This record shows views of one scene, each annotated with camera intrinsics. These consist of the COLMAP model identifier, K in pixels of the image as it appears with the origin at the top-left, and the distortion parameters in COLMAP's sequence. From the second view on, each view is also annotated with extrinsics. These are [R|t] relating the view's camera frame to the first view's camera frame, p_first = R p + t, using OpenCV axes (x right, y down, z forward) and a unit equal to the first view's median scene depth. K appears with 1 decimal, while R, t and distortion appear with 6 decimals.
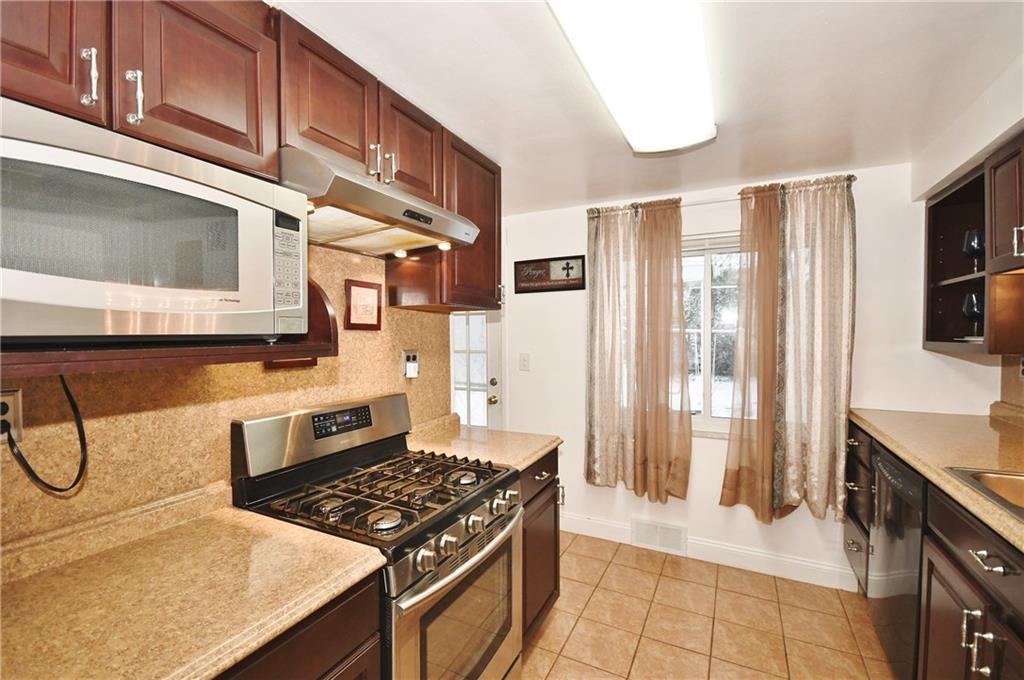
lens RADIAL K [[451.3, 0, 506.2], [0, 451.3, 342.6], [0, 0, 1]] dist [0.000897, -0.000505]
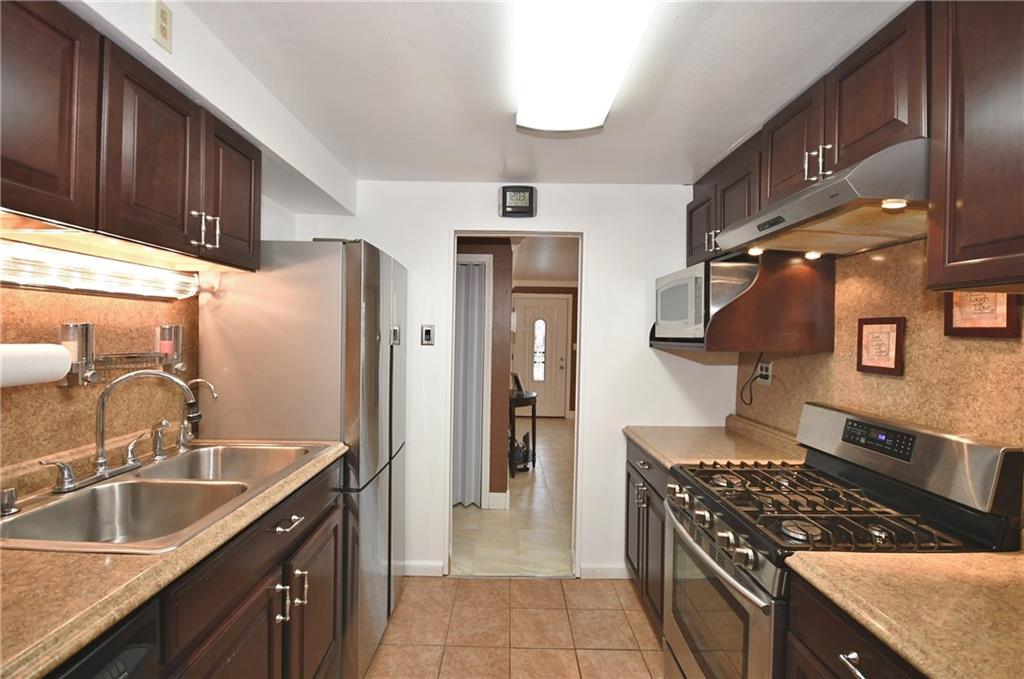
lens RADIAL K [[451.5, 0, 505.1], [0, 451.5, 343.2], [0, 0, 1]] dist [0.016050, -0.014981]
pose [[-0.889886, -0.001164, -0.456182, 0.509166], [-0.023315, 0.998806, 0.042933, -0.025866], [0.455588, 0.048841, -0.888850, 1.052717]]
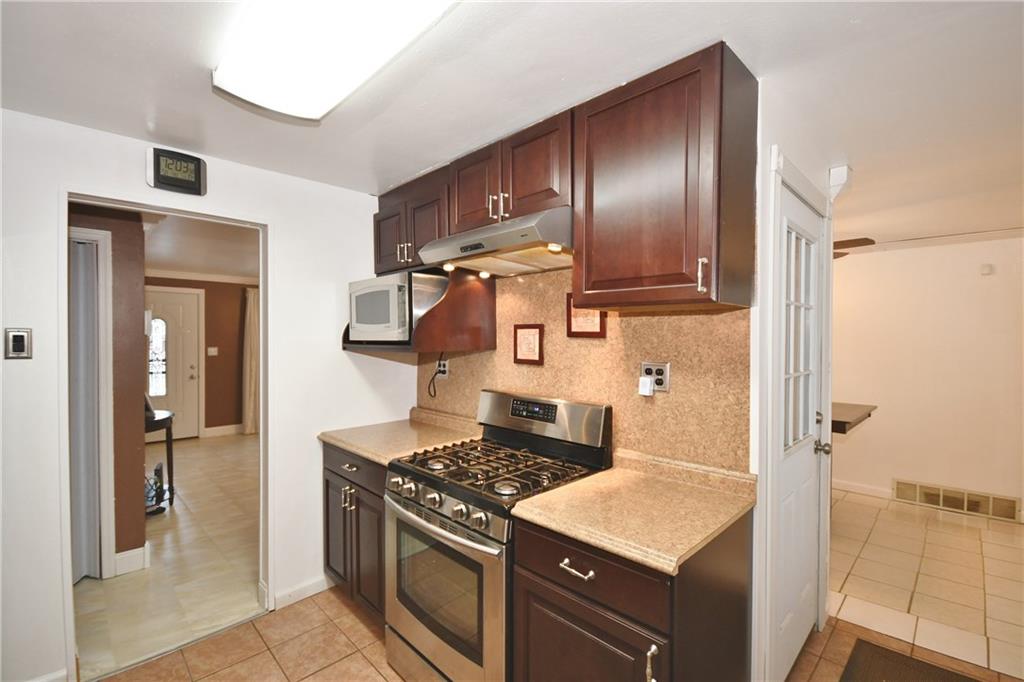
lens RADIAL K [[451.3, 0, 506.2], [0, 451.3, 343.6], [0, 0, 1]] dist [0.000897, -0.000505]
pose [[-0.313735, 0.015632, -0.949382, 0.615883], [-0.023302, 0.999437, 0.024157, -0.029036], [0.949225, 0.029702, -0.313194, 0.953079]]
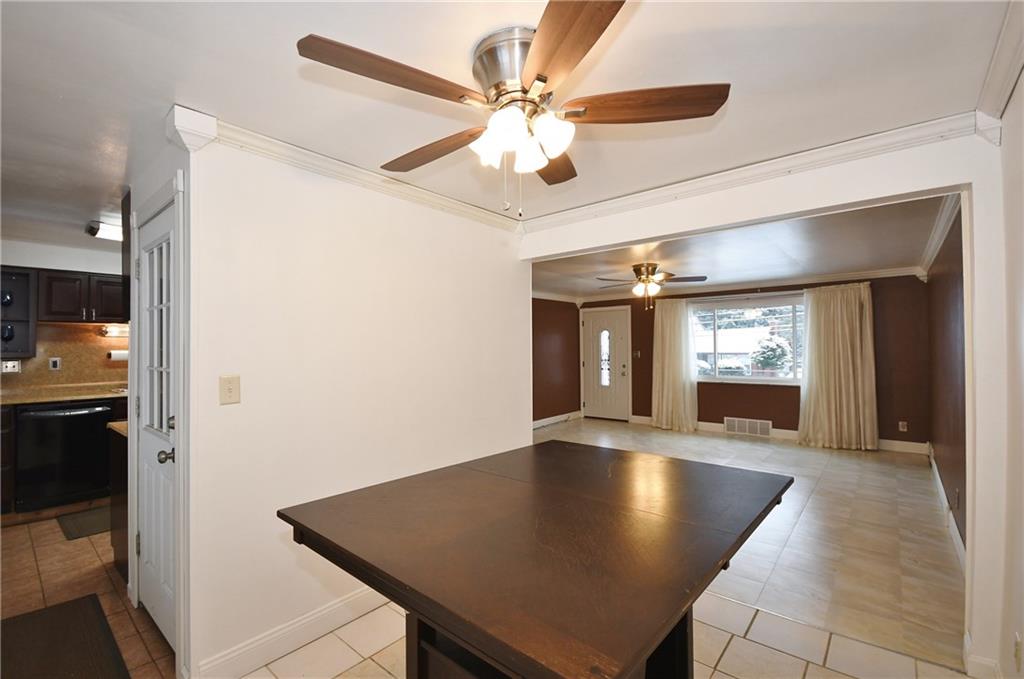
lens RADIAL K [[451.5, 0, 505.1], [0, 451.5, 343.2], [0, 0, 1]] dist [0.016050, -0.014981]
pose [[-0.971896, 0.013811, 0.235004, -1.302762], [0.017584, 0.999748, 0.013965, -0.025467], [-0.234752, 0.017704, -0.971894, 1.968009]]
